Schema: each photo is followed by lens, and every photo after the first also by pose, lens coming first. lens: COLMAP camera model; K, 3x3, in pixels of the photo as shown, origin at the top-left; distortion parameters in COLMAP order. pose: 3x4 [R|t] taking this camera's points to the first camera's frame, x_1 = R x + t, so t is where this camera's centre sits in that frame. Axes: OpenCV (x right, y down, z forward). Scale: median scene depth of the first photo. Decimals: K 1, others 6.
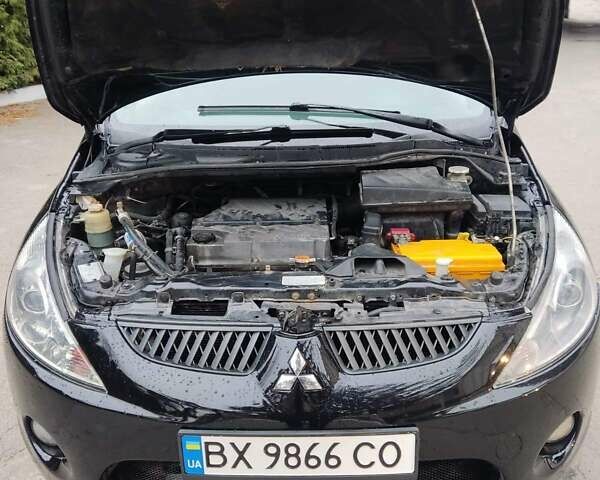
lens RADIAL K [[591.0, 0, 301.2], [0, 591.0, 243.3], [0, 0, 1]] dist [0.112059, -0.178948]
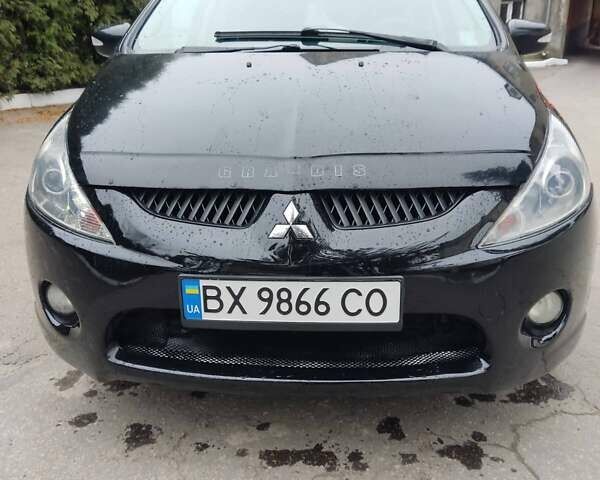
lens RADIAL K [[591.0, 0, 301.2], [0, 591.0, 243.3], [0, 0, 1]] dist [0.112059, -0.178948]
pose [[0.998645, 0.023548, -0.046411, 0.061604], [-0.025815, 0.998471, -0.048883, 0.301161], [0.045189, 0.050015, 0.997726, -0.056612]]
